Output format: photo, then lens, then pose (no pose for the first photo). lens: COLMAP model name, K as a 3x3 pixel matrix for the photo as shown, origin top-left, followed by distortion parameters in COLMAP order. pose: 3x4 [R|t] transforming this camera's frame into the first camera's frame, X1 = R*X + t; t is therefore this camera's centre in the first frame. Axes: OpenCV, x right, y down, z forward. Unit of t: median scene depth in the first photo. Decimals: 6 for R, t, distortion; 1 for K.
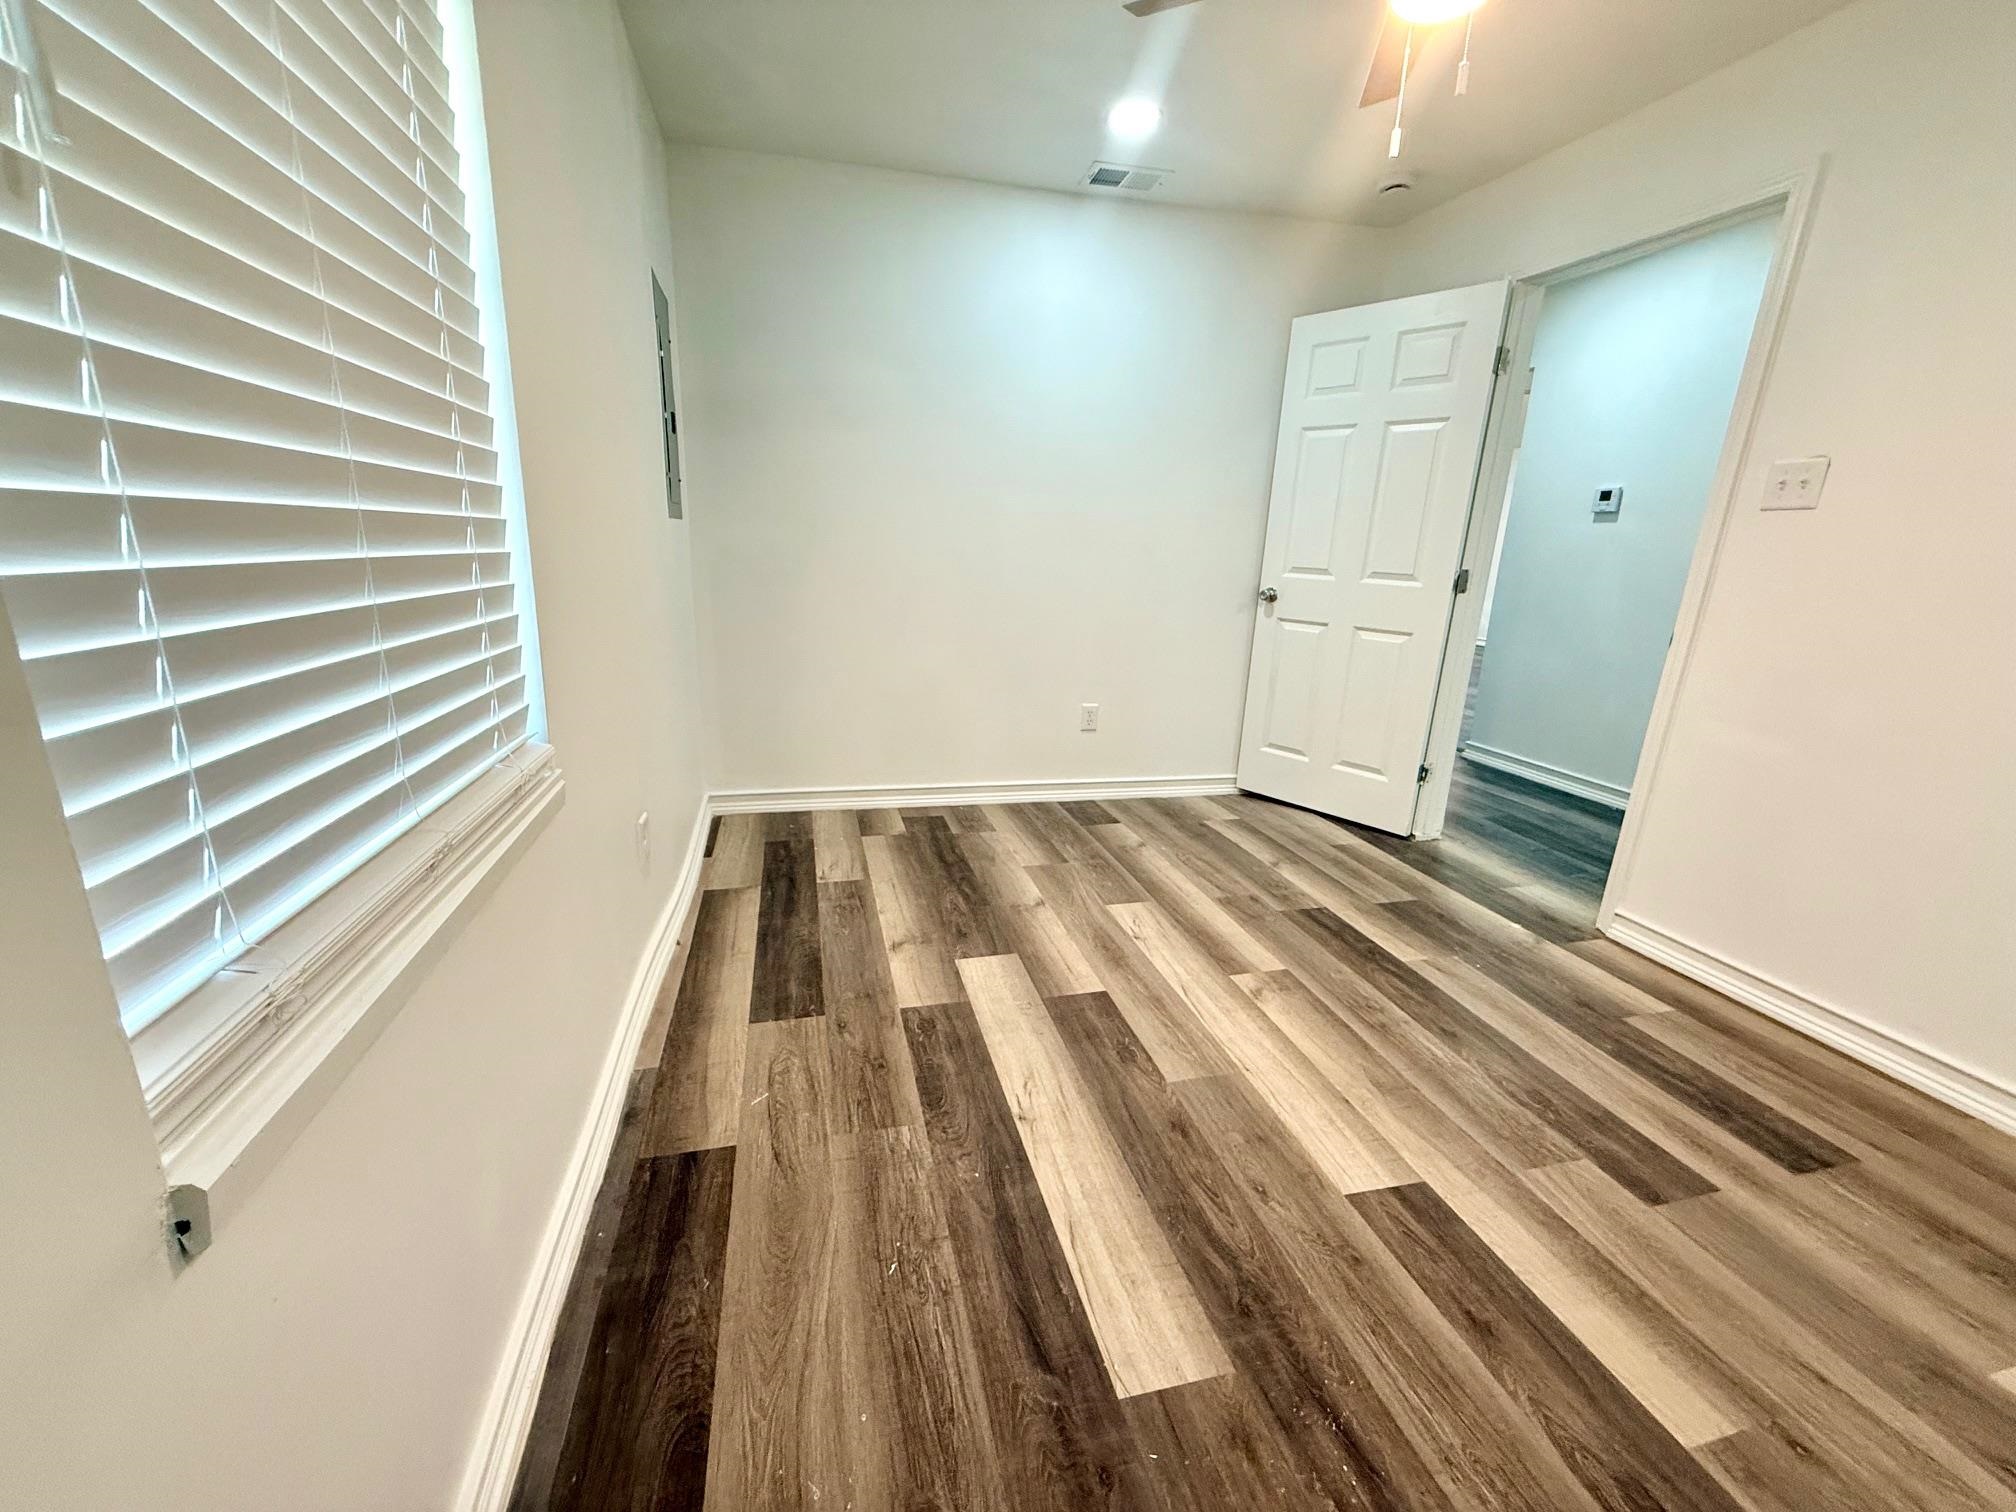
lens RADIAL K [[802.6, 0, 1005.1], [0, 802.6, 761.2], [0, 0, 1]] dist [-0.000709, 0.000541]
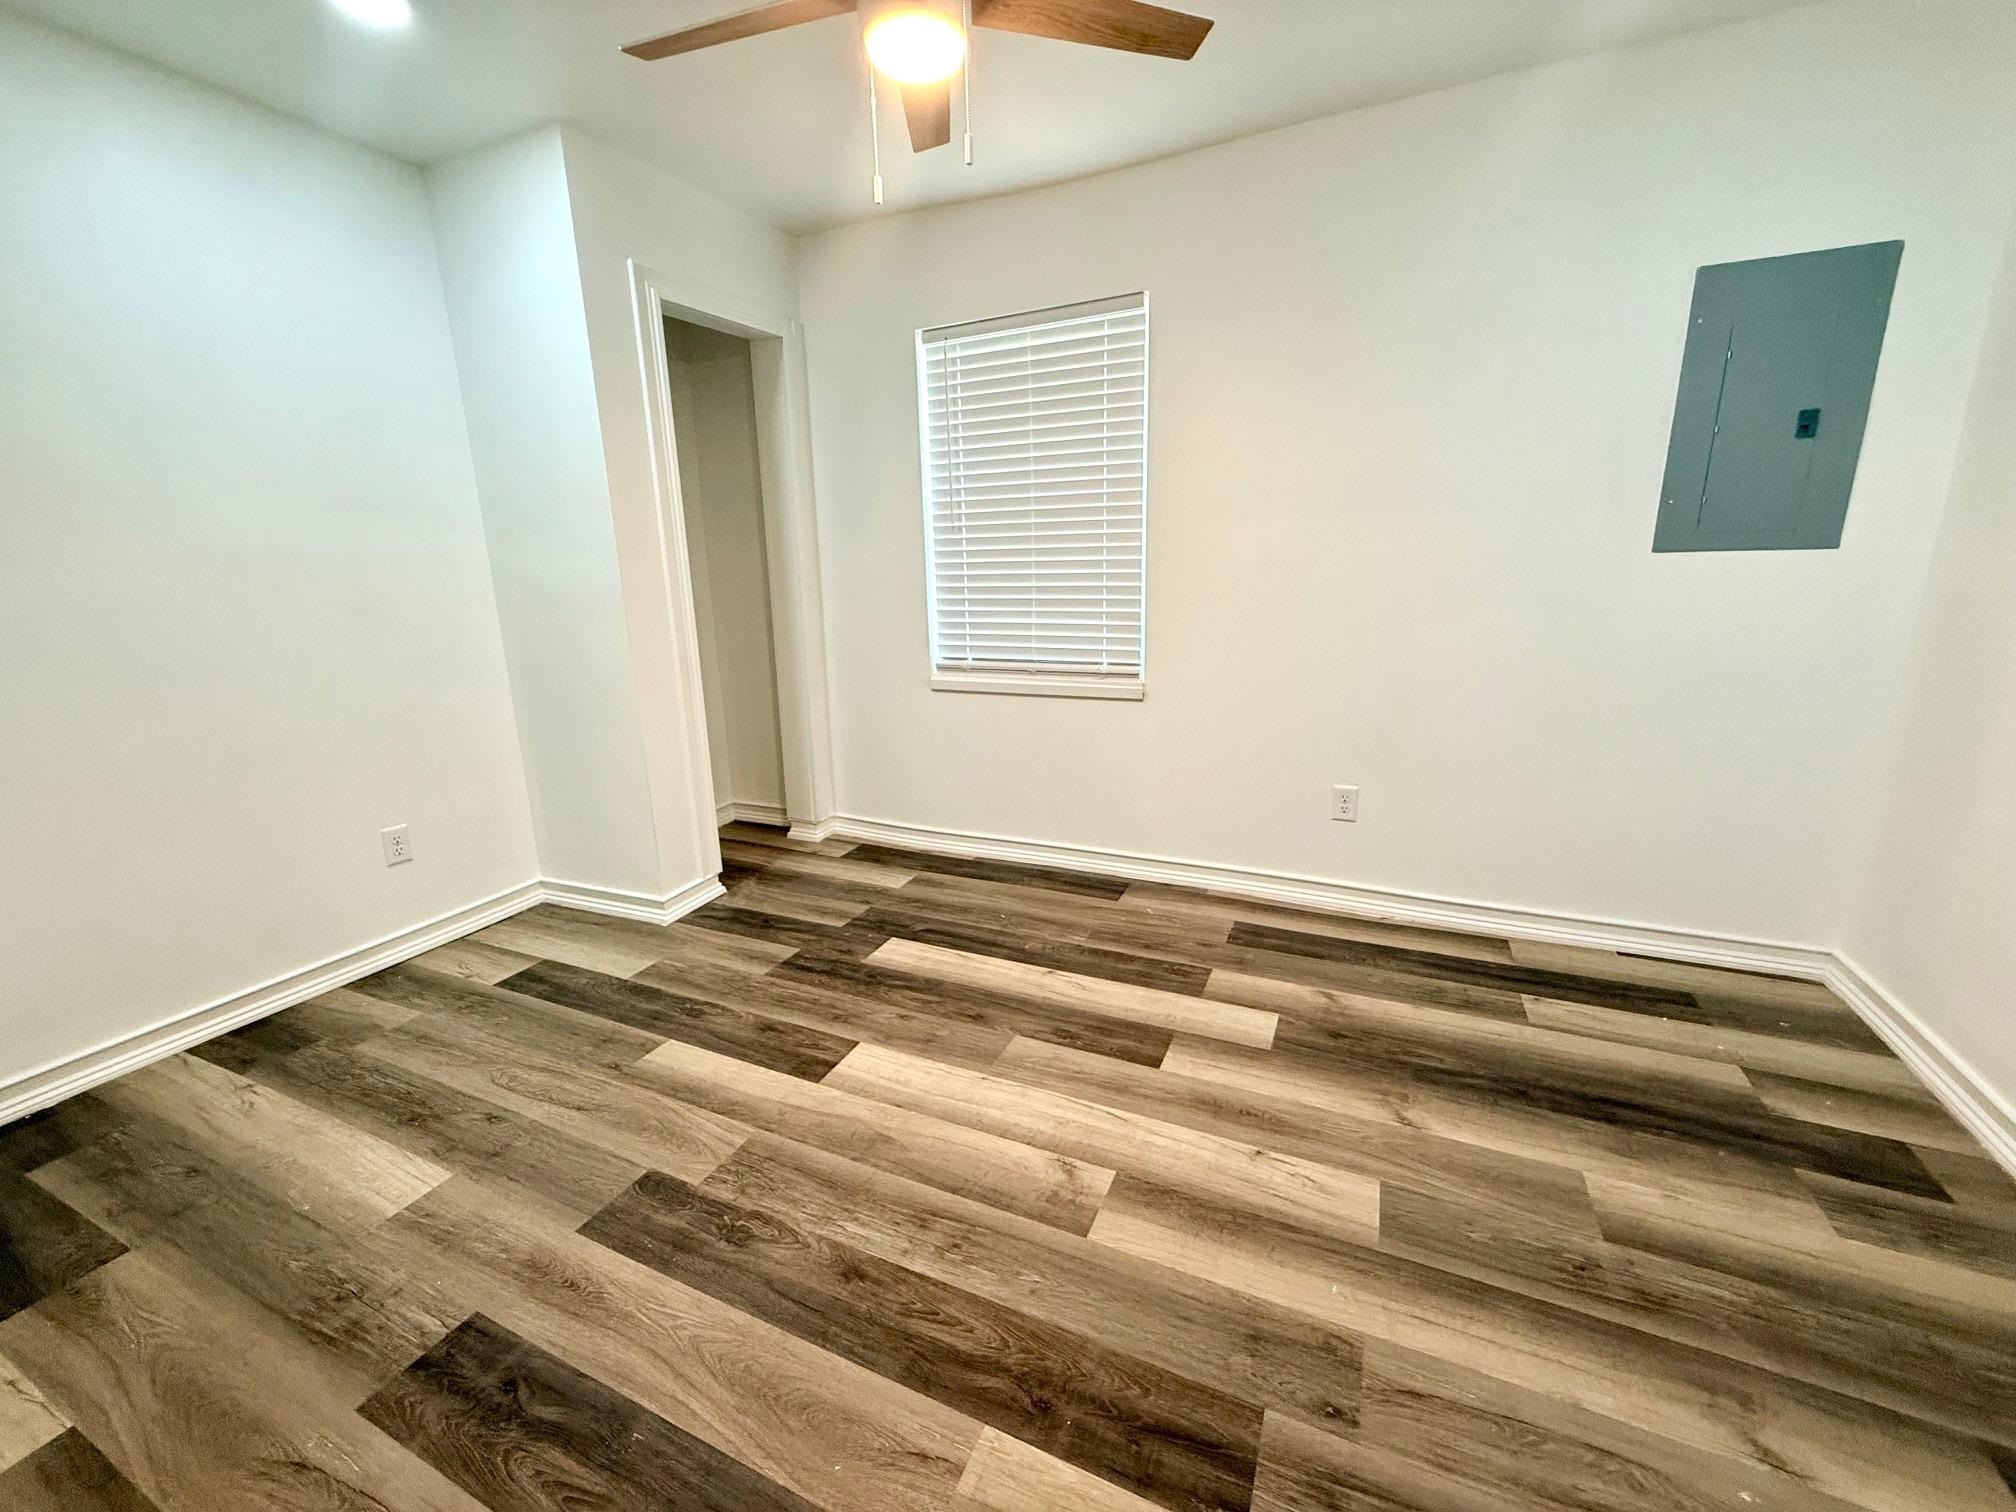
lens RADIAL K [[802.6, 0, 1009.3], [0, 802.6, 755.1], [0, 0, 1]] dist [-0.000709, 0.000541]
pose [[-0.624720, 0.167359, -0.762703, 0.992547], [-0.203673, 0.908024, 0.366073, -0.386236], [0.753818, 0.384035, -0.533175, 1.393933]]
